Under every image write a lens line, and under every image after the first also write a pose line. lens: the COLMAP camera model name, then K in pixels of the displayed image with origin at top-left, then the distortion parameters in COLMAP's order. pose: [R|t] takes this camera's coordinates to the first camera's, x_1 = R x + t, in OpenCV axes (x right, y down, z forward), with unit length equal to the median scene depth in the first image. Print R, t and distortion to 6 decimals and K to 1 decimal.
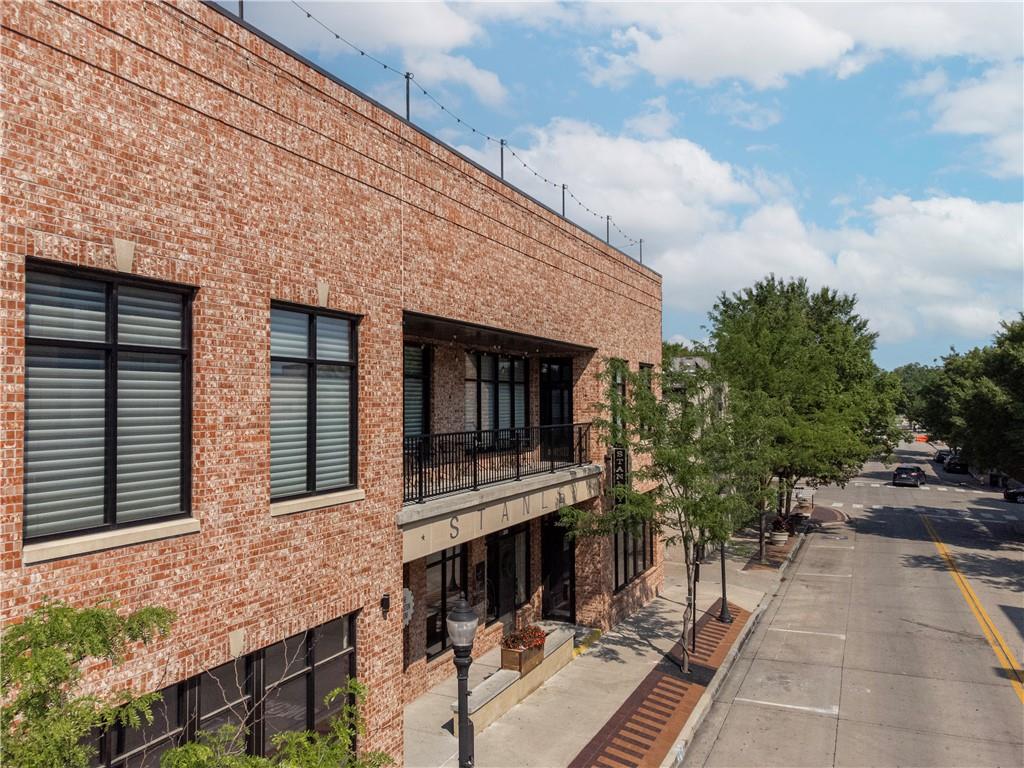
lens RADIAL K [[774.0, 0, 511.0], [0, 774.0, 388.2], [0, 0, 1]] dist [0.017323, 0.002869]
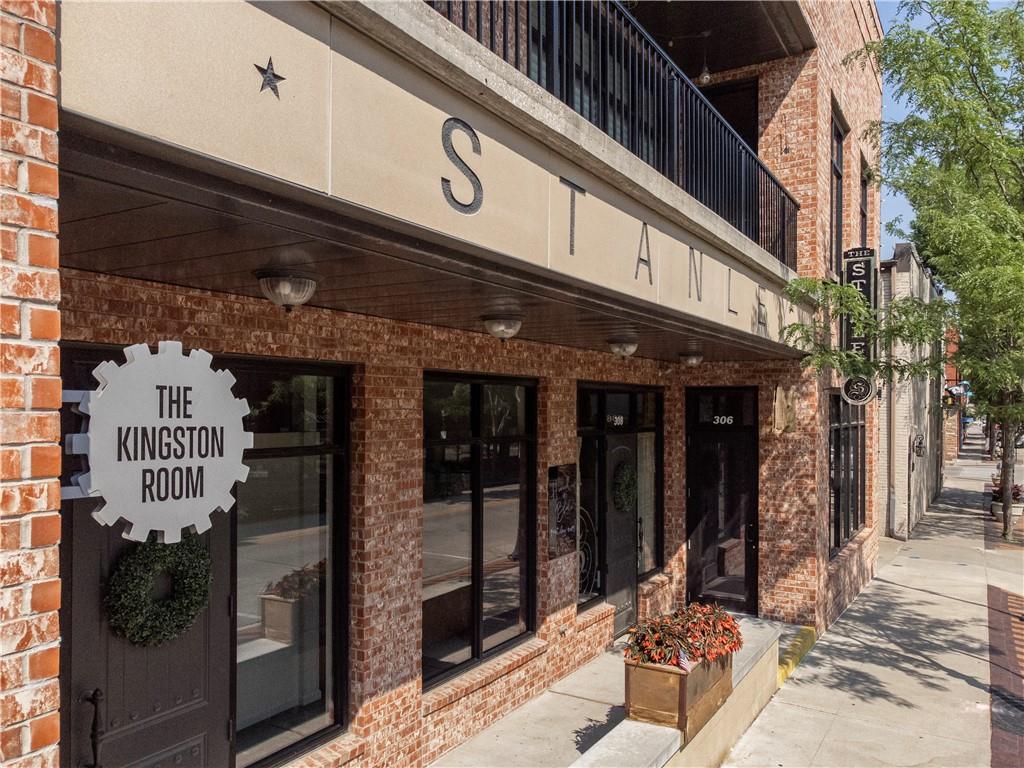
lens RADIAL K [[774.0, 0, 503.5], [0, 774.0, 417.8], [0, 0, 1]] dist [0.017323, 0.002869]
pose [[0.992971, 0.006921, -0.118154, -0.028029], [-0.003311, 0.999523, 0.030721, 0.223758], [0.118310, -0.030114, 0.992520, 0.675685]]
